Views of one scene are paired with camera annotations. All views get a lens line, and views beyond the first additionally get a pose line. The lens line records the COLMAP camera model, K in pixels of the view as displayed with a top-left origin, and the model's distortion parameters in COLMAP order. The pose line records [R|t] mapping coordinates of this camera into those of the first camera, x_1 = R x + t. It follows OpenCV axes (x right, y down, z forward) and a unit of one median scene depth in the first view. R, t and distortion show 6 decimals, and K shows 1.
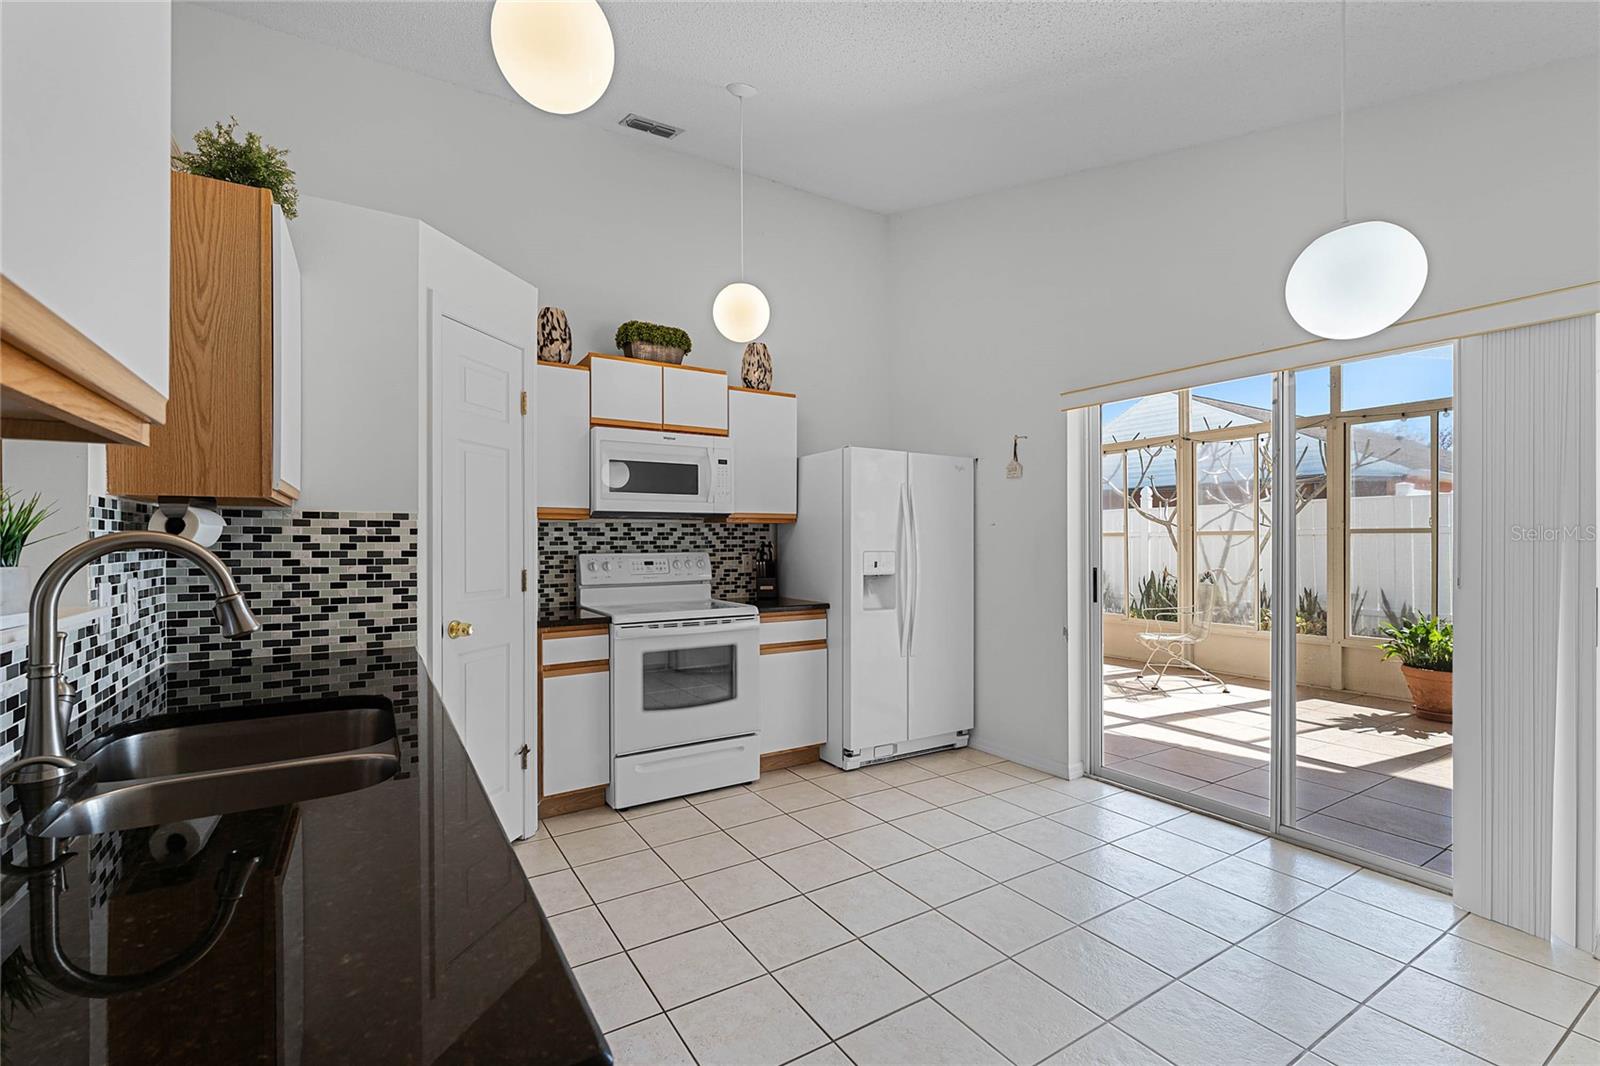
lens RADIAL K [[670.1, 0, 809.4], [0, 670.1, 538.1], [0, 0, 1]] dist [-0.006362, -0.000623]
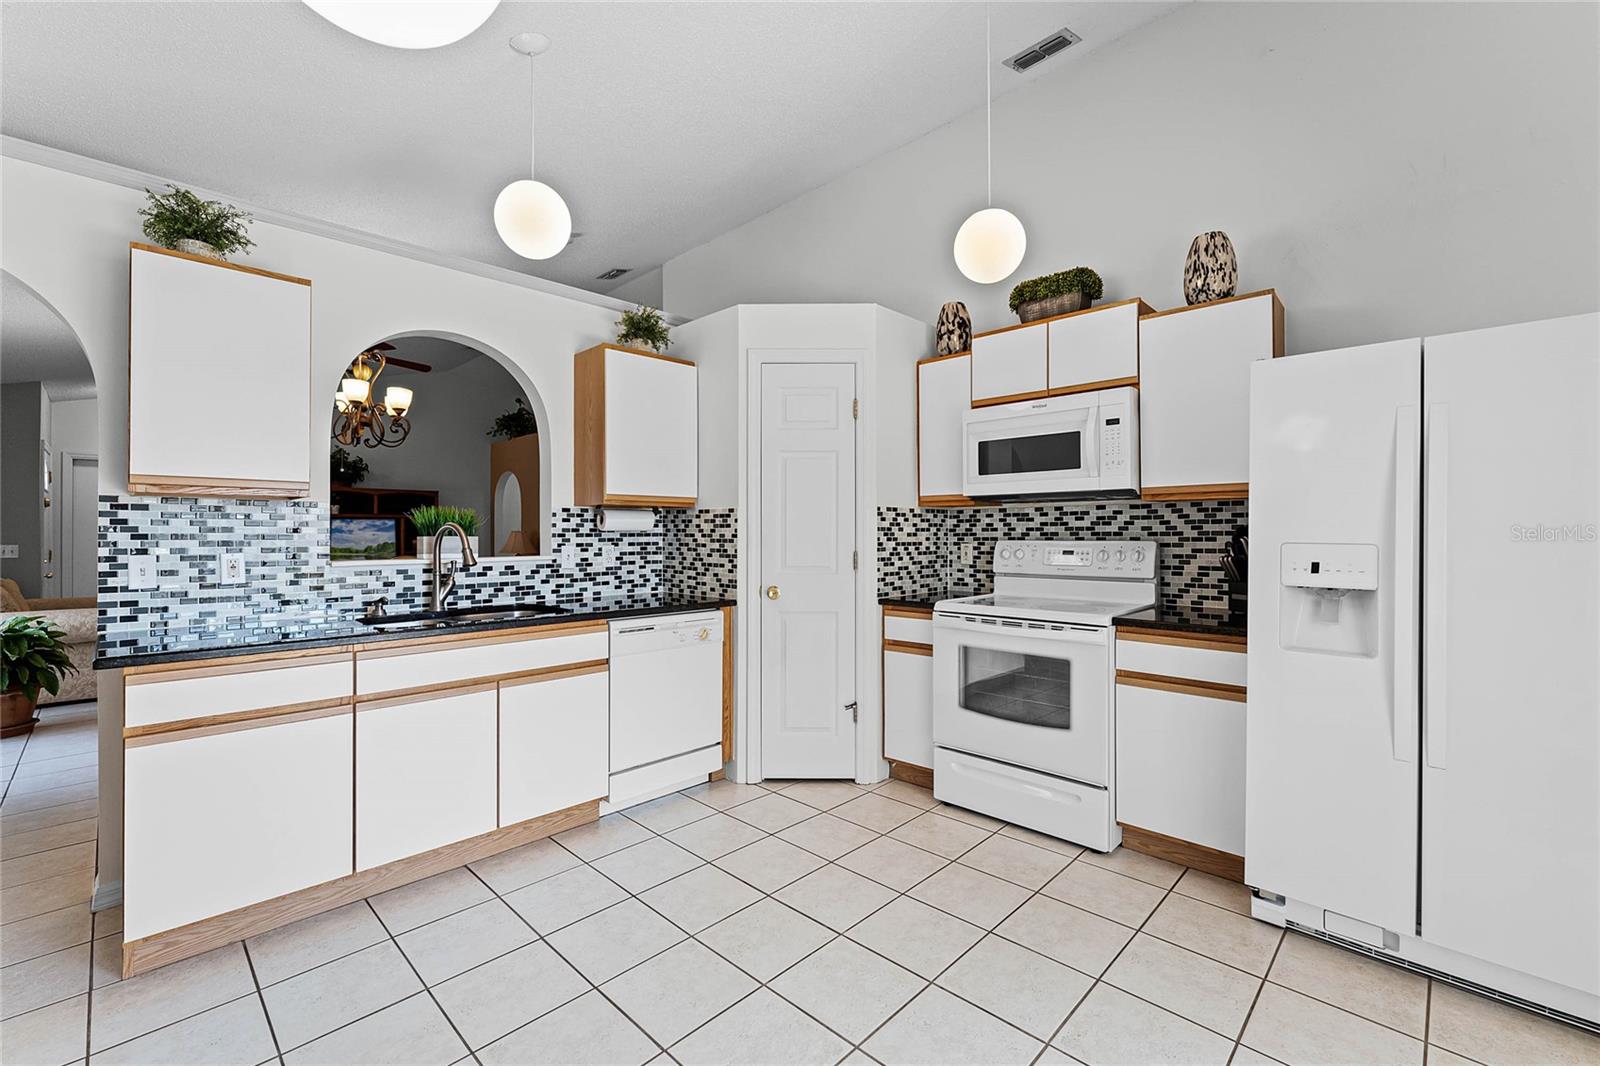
lens RADIAL K [[670.1, 0, 787.2], [0, 670.1, 527.4], [0, 0, 1]] dist [-0.006362, -0.000623]
pose [[0.242262, -0.005163, -0.970197, 0.532693], [0.005254, 0.999978, -0.004009, 0.007224], [0.970197, -0.004126, 0.242283, 0.474353]]
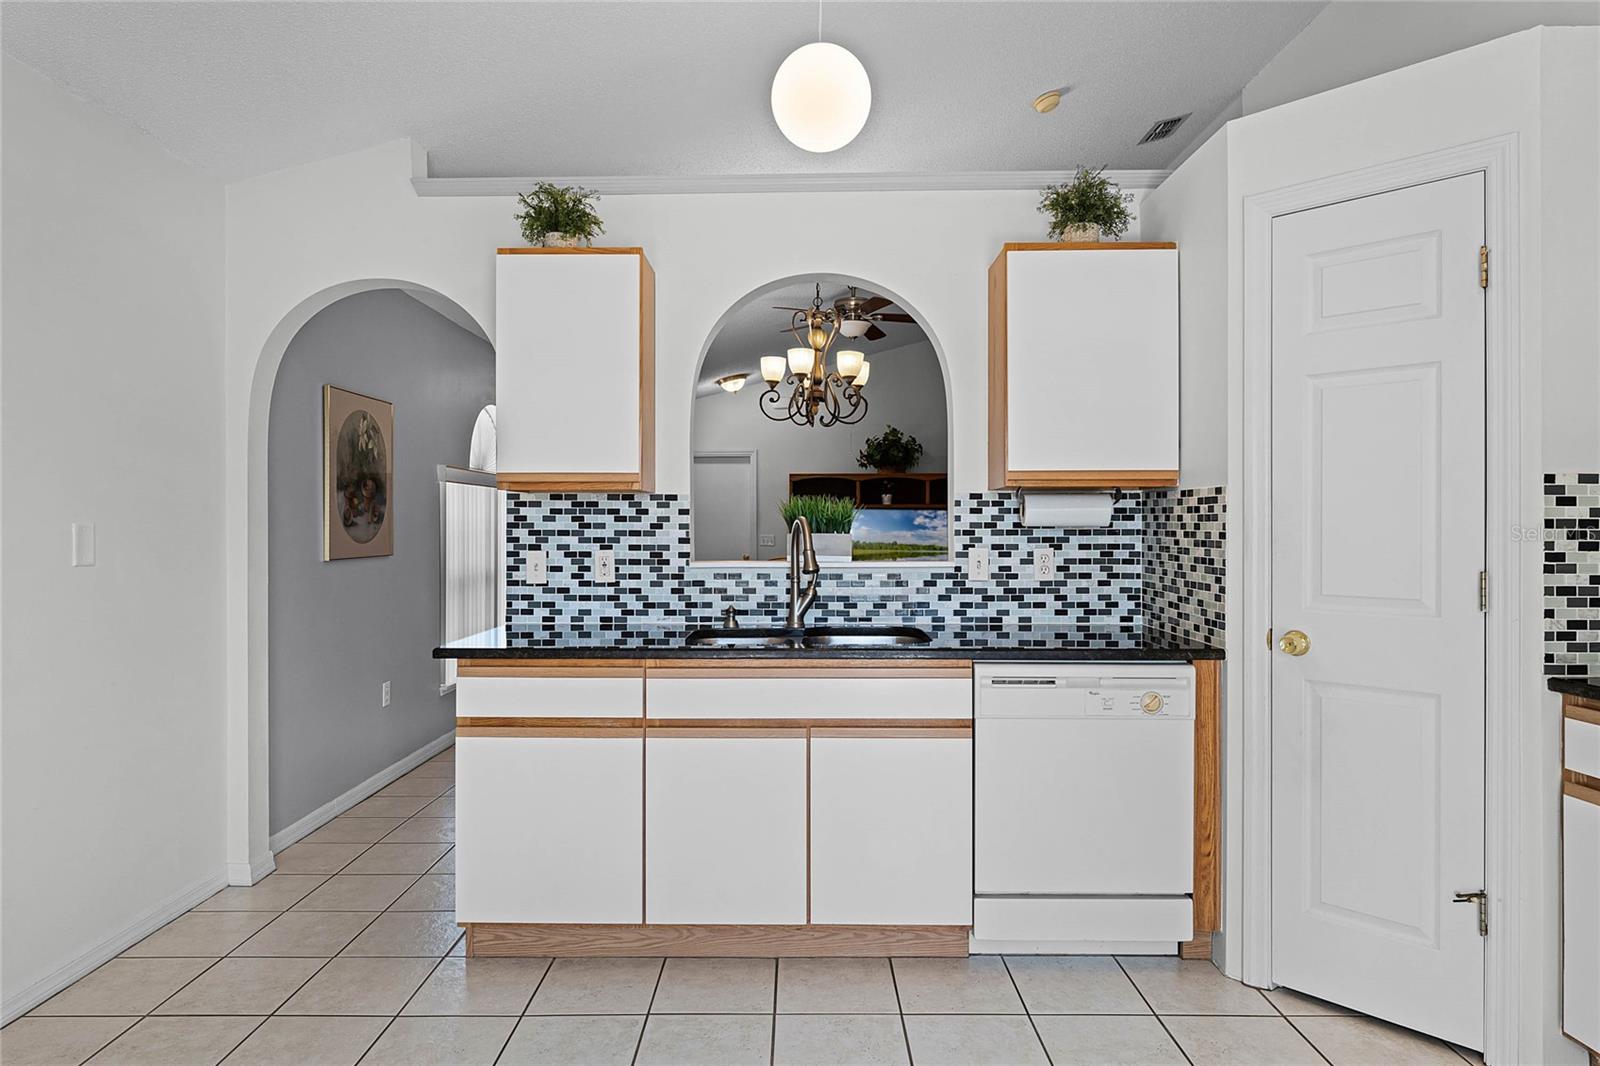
lens RADIAL K [[912.7, 0, 798.7], [0, 912.7, 523.2], [0, 0, 1]] dist [-0.004550, -0.001611]
pose [[-0.526557, 0.000773, -0.850140, 0.394111], [0.006202, 0.999976, -0.002932, 0.005181], [0.850117, -0.006816, -0.526549, 0.718834]]
